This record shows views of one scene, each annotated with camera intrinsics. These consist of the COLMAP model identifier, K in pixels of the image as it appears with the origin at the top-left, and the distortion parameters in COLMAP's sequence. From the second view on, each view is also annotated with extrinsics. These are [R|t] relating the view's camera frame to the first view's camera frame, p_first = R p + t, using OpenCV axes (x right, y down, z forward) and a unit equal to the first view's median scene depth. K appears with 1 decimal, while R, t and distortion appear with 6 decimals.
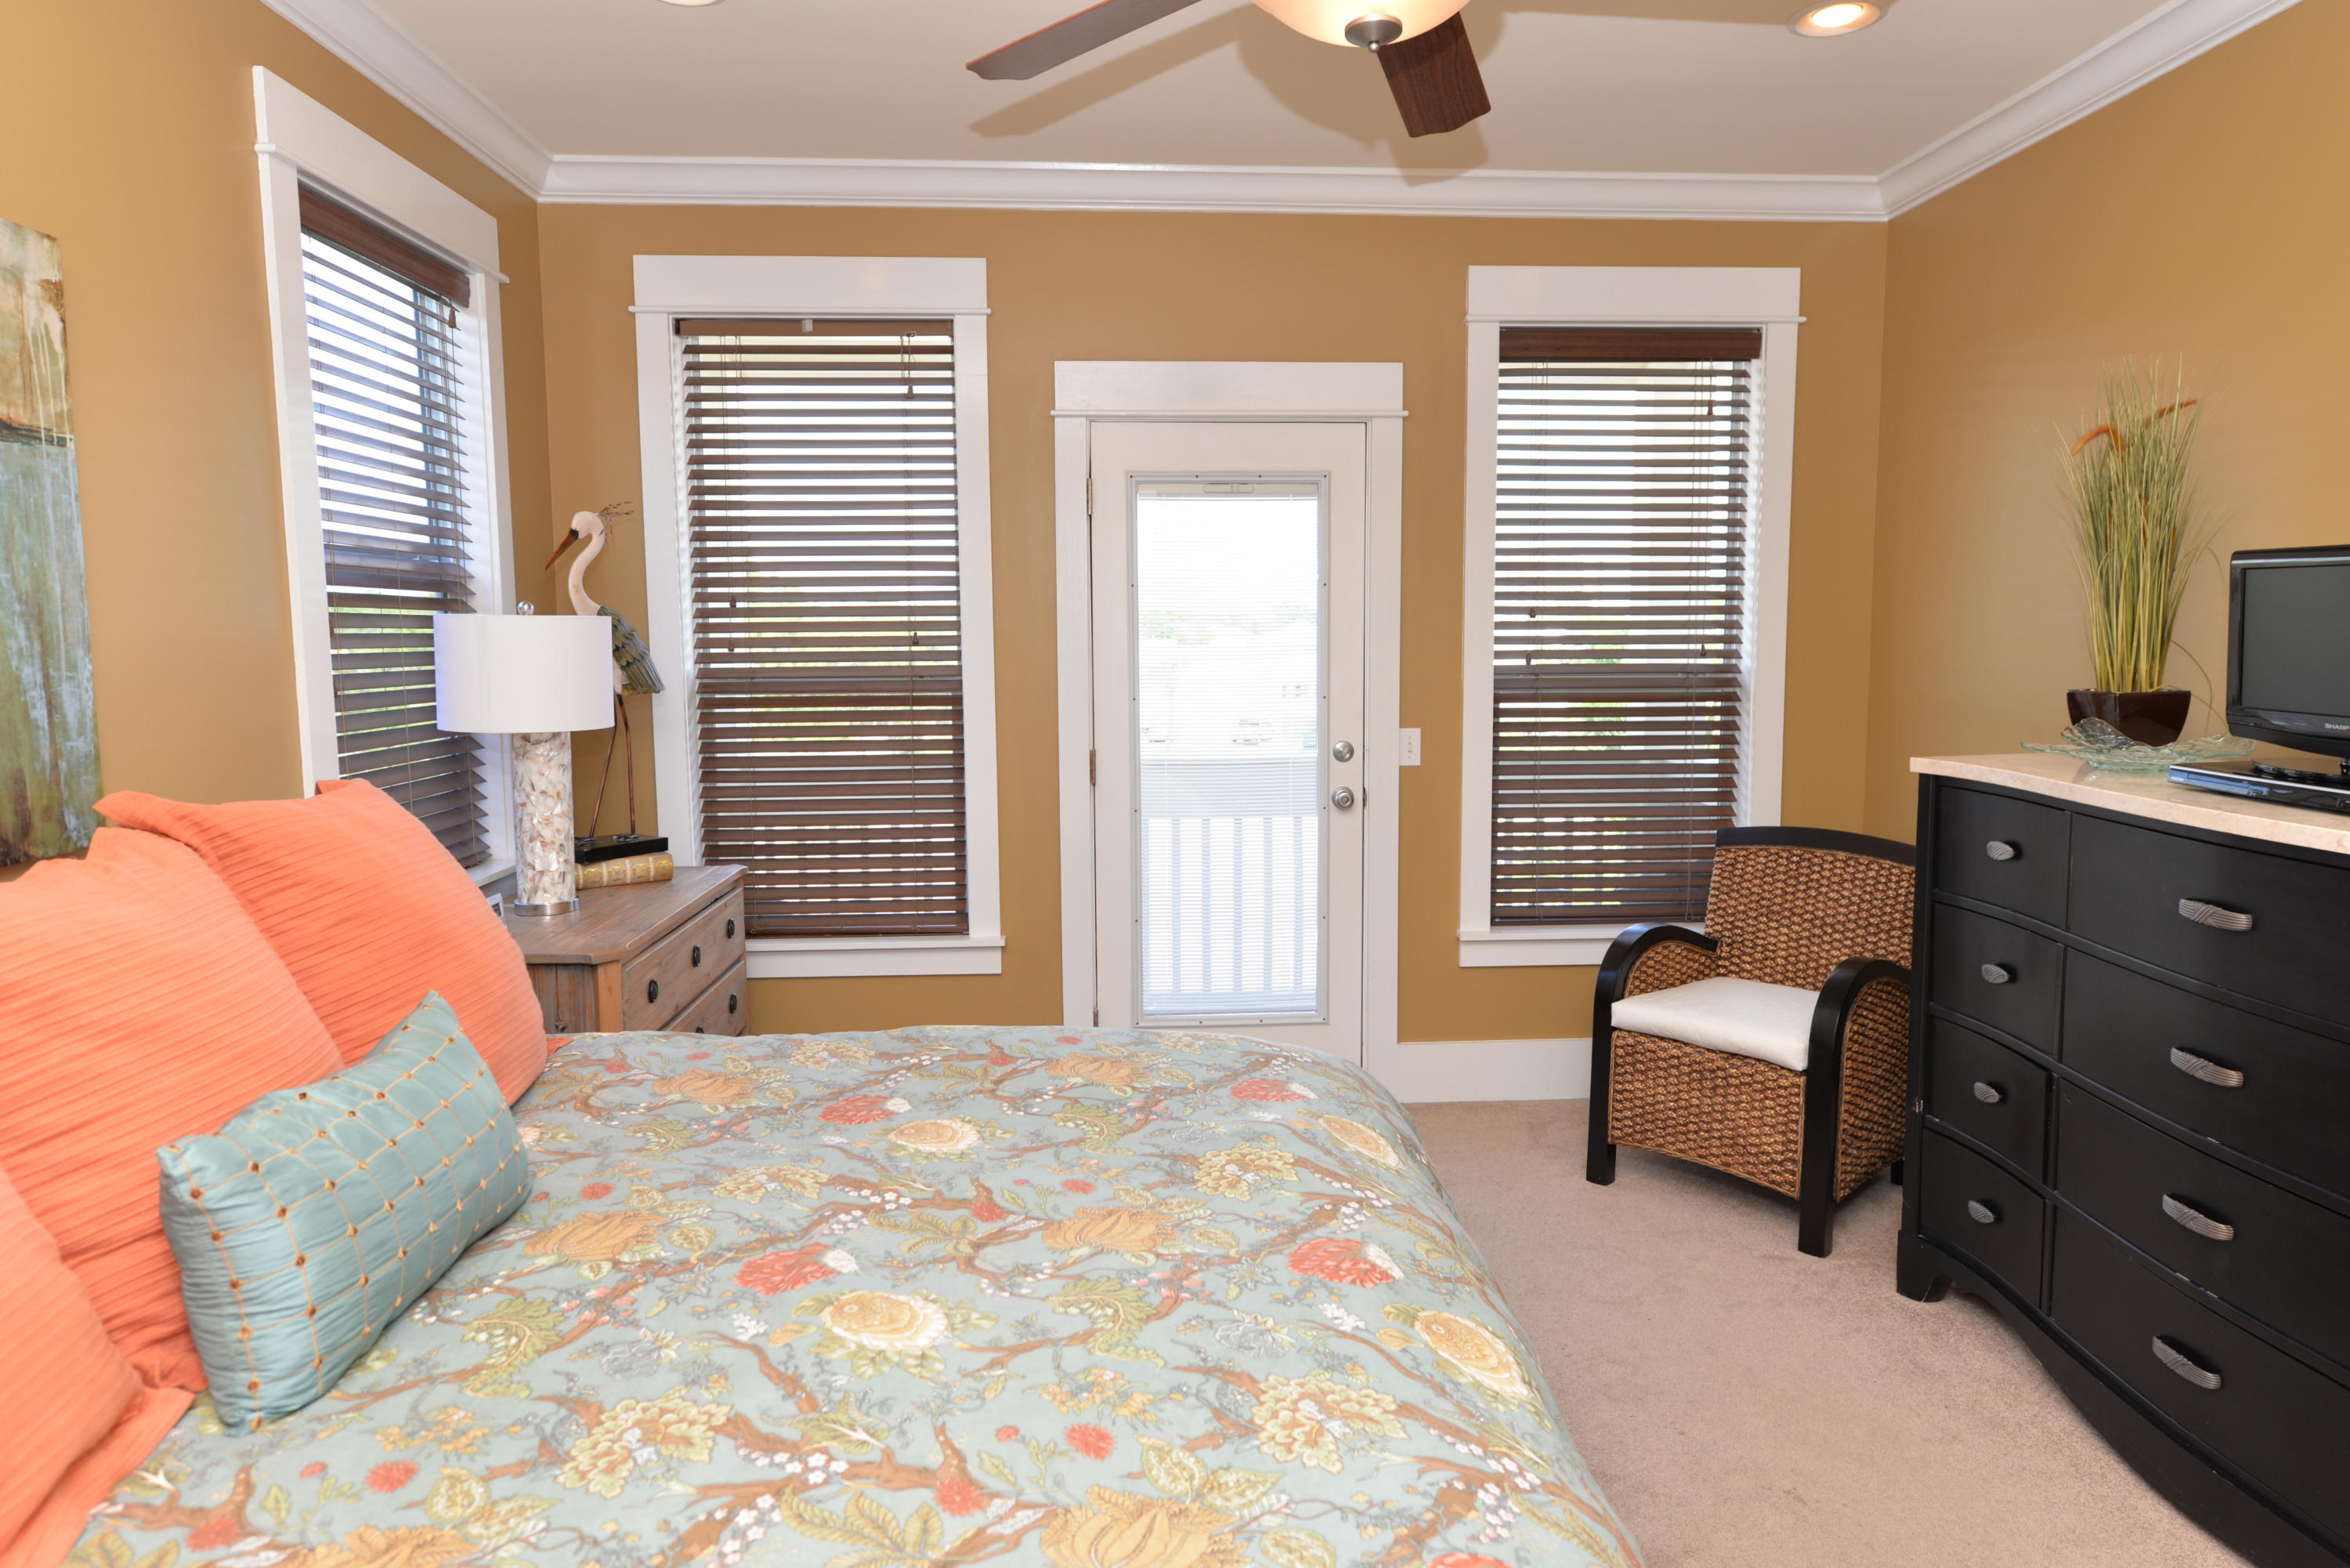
lens RADIAL K [[1421.7, 0, 1175.0], [0, 1421.7, 784.0], [0, 0, 1]] dist [-0.003219, 0.000489]
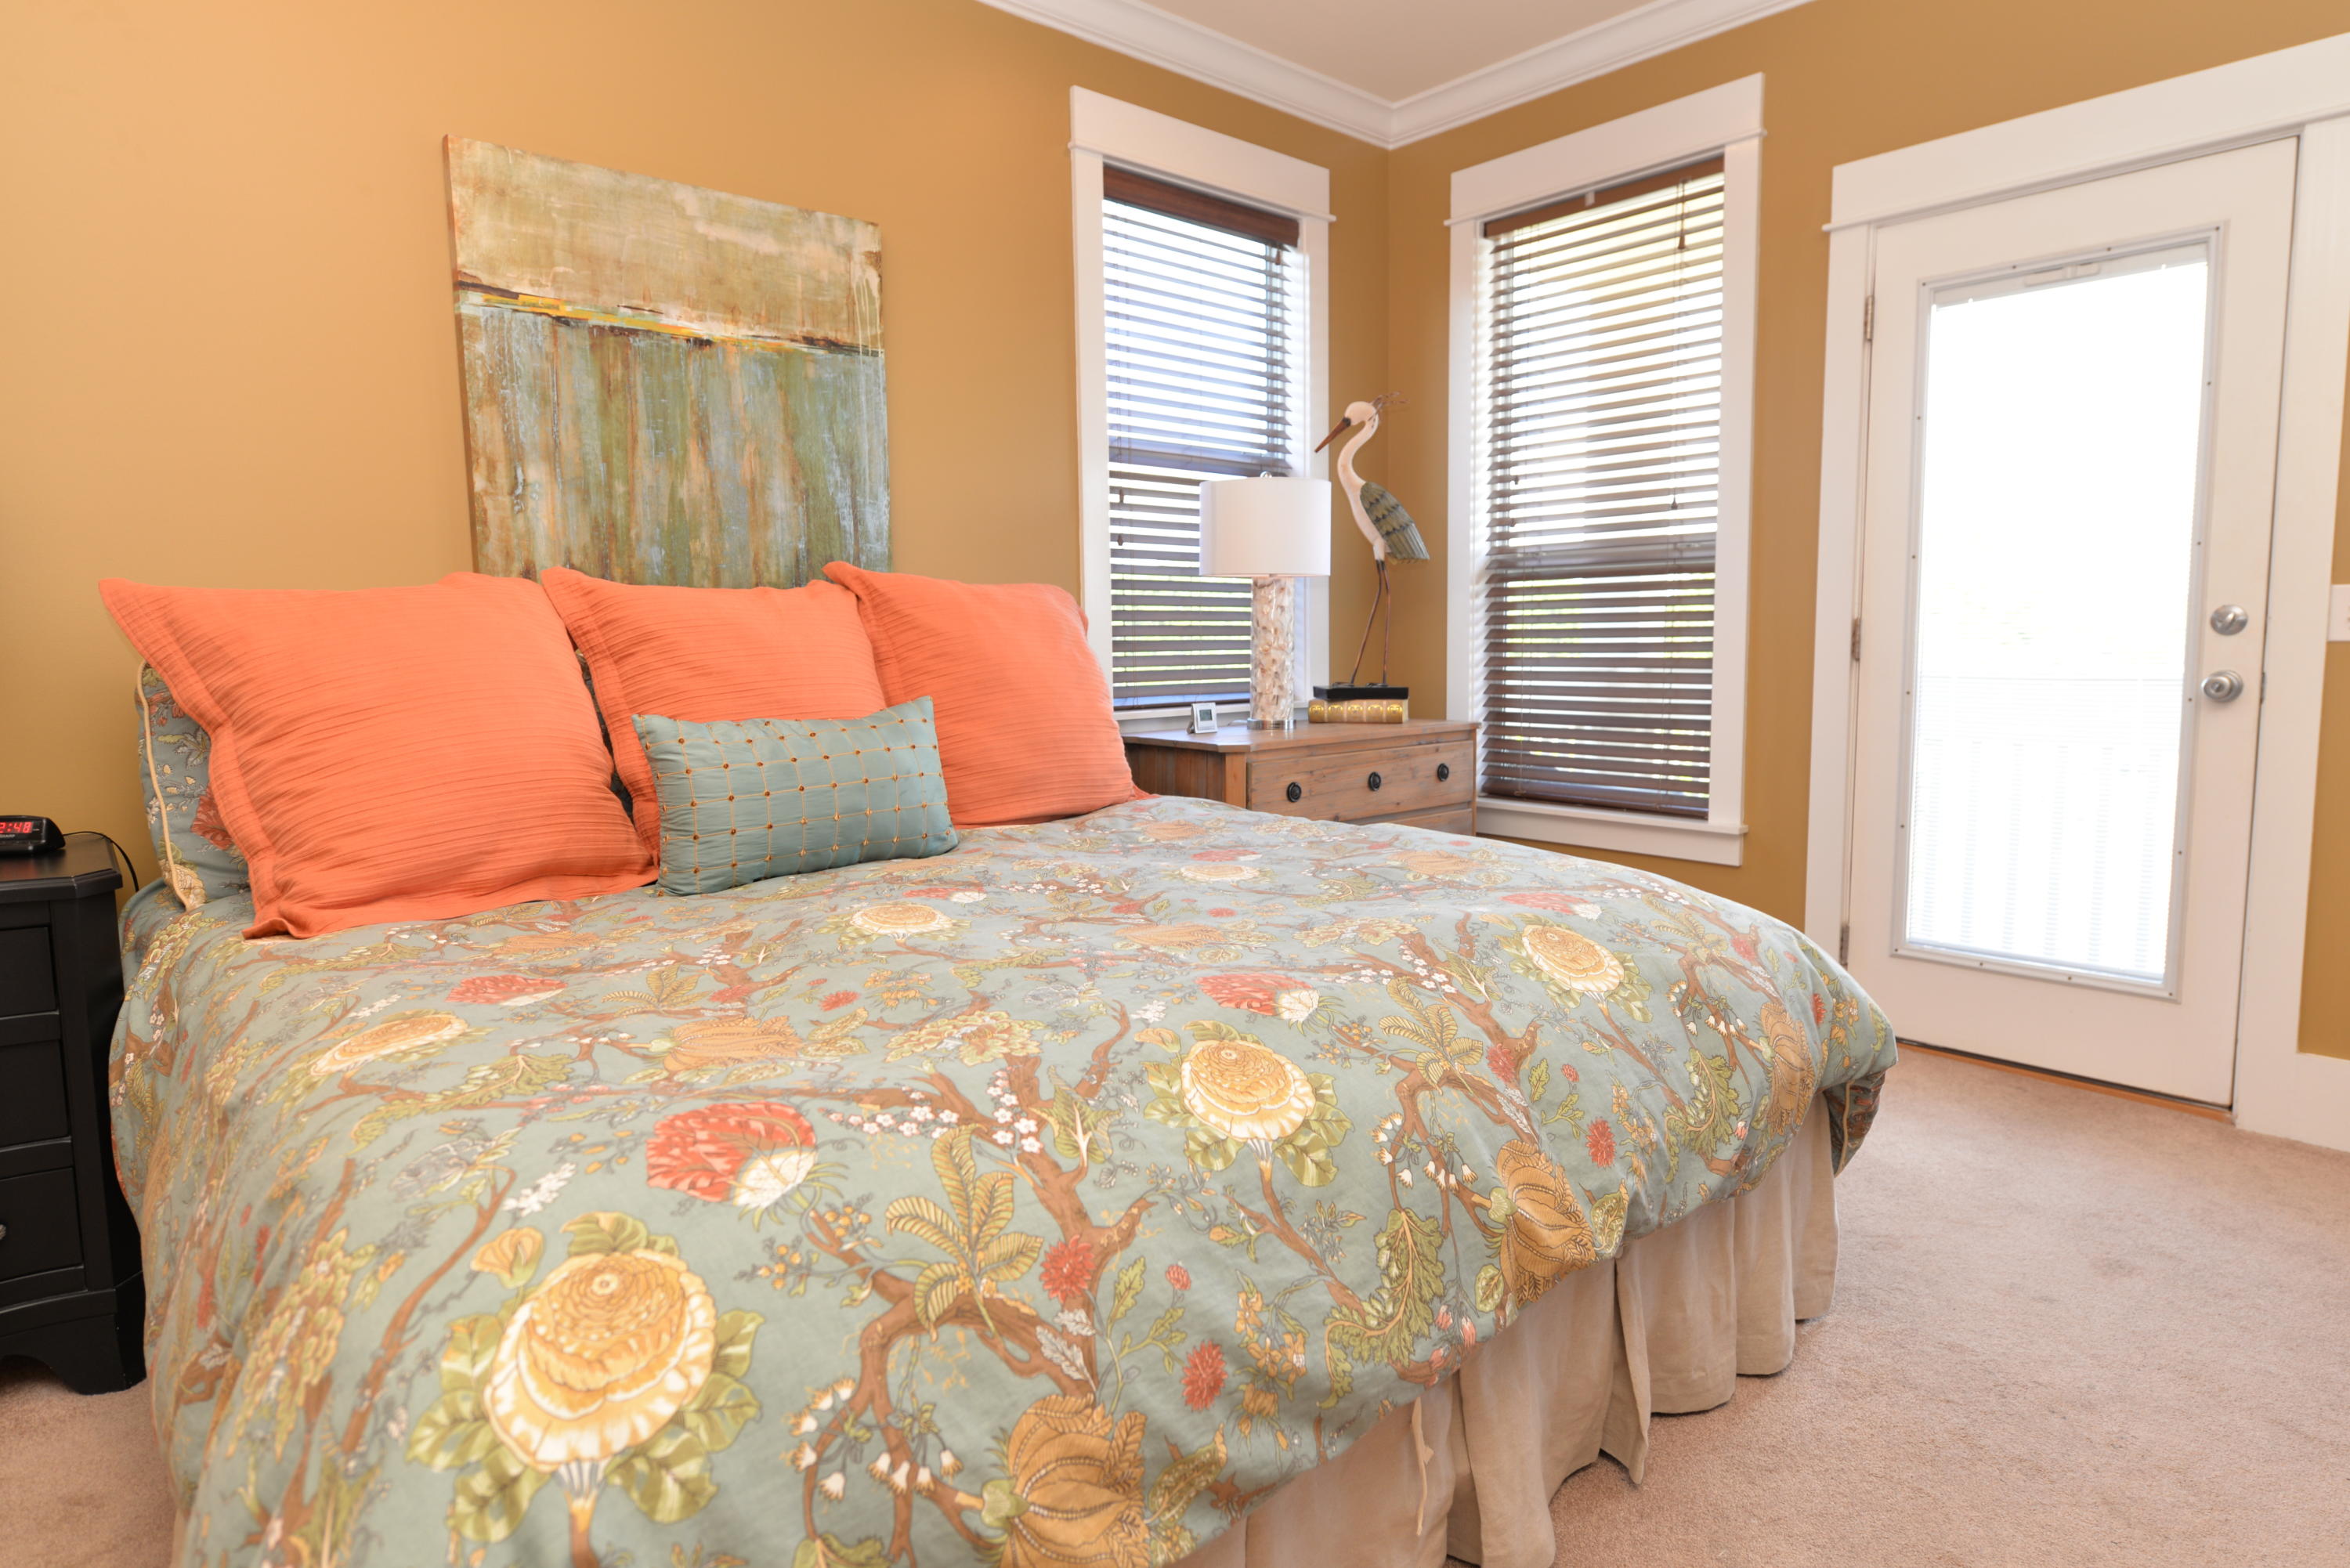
lens RADIAL K [[1326.6, 0, 1175.0], [0, 1326.6, 784.0], [0, 0, 1]] dist [0.000511, -0.001244]
pose [[0.611387, 0.086405, -0.786601, 0.620784], [-0.085632, 0.995408, 0.042784, 0.143848], [0.786685, 0.041201, 0.615978, 0.359193]]
